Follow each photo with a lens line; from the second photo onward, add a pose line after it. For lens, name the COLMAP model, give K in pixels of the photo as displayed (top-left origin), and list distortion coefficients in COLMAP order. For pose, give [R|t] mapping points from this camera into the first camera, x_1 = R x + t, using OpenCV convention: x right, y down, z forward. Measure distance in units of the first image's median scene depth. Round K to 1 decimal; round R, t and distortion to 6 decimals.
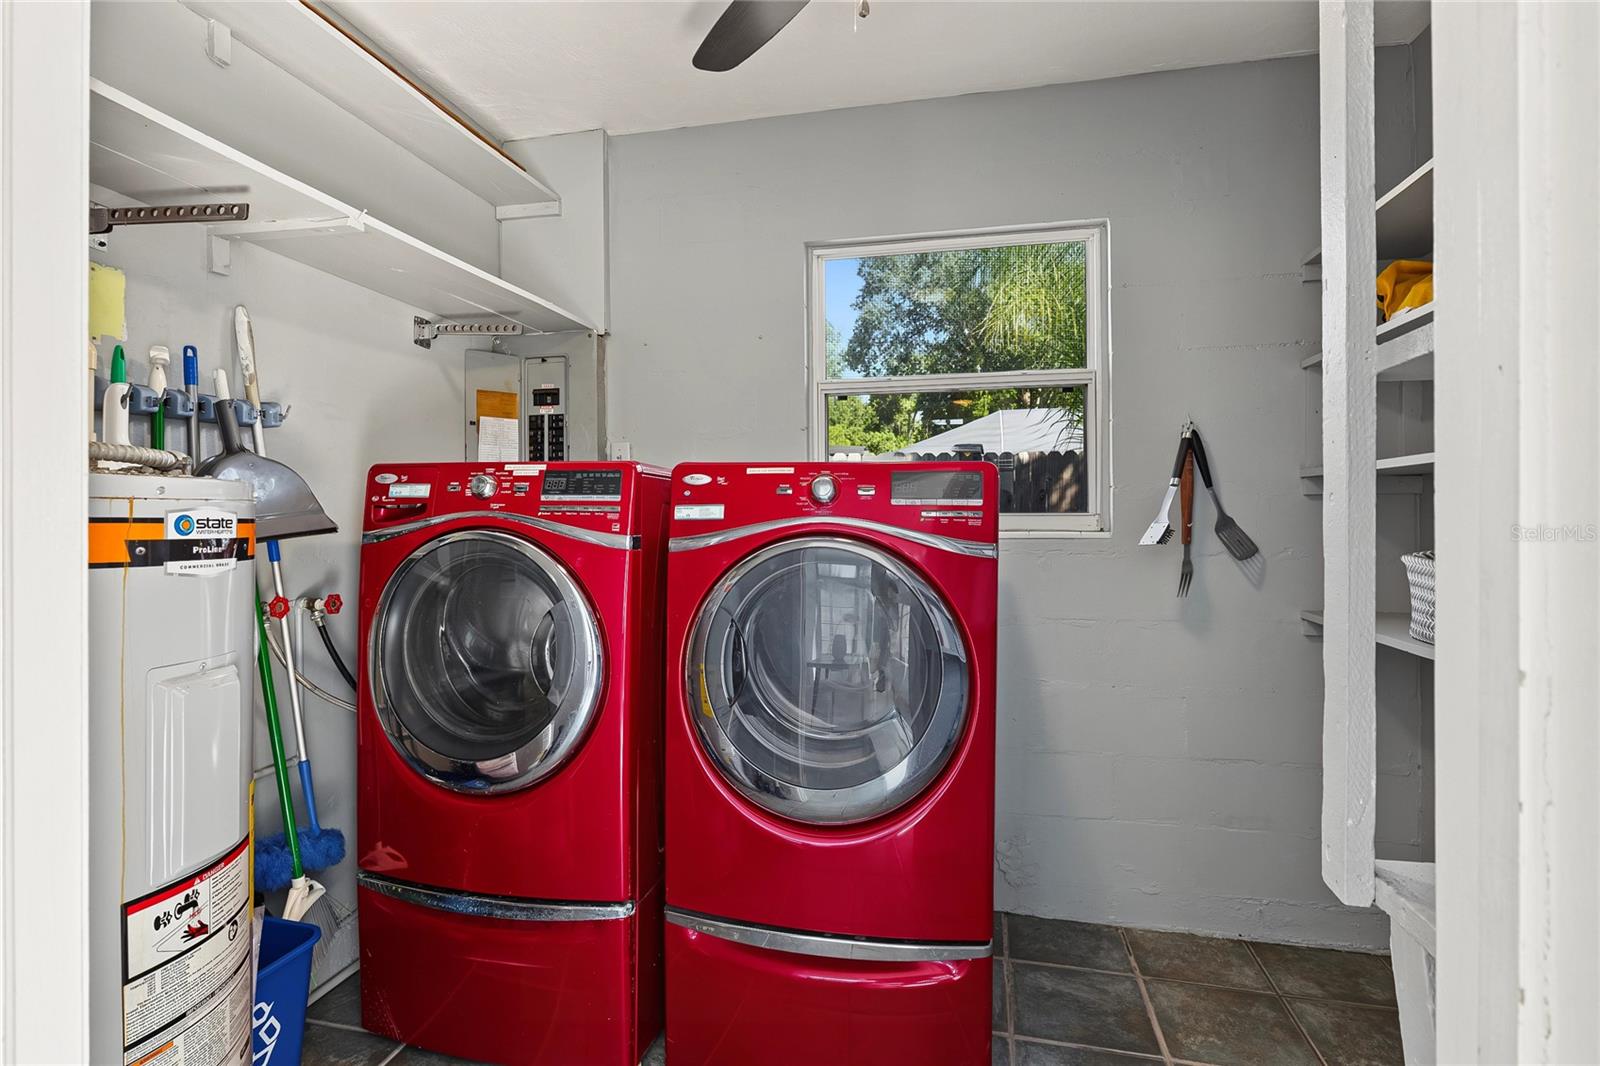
lens RADIAL K [[783.5, 0, 799.4], [0, 783.5, 524.9], [0, 0, 1]] dist [-0.000361, -0.000014]
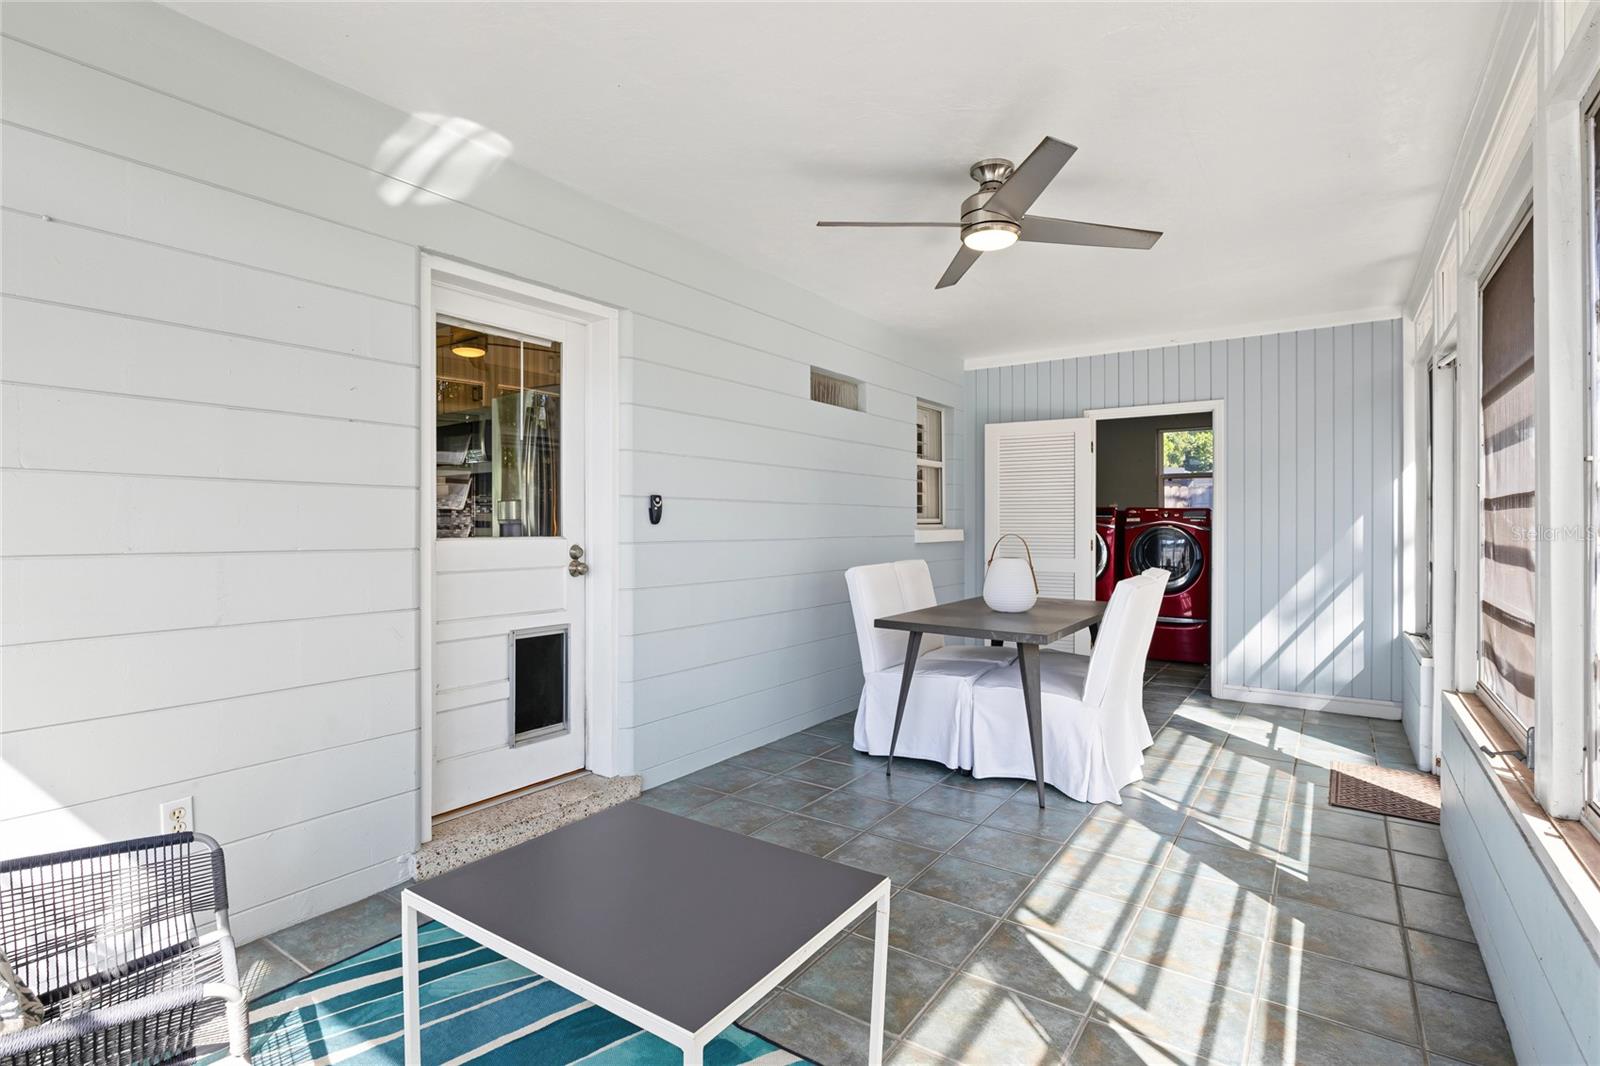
lens RADIAL K [[783.5, 0, 800.3], [0, 783.5, 527.4], [0, 0, 1]] dist [-0.000361, -0.000014]
pose [[0.924126, 0.005431, -0.382048, -0.175647], [-0.004340, 0.999984, 0.003717, 0.018282], [0.382062, -0.001777, 0.924135, -3.701311]]
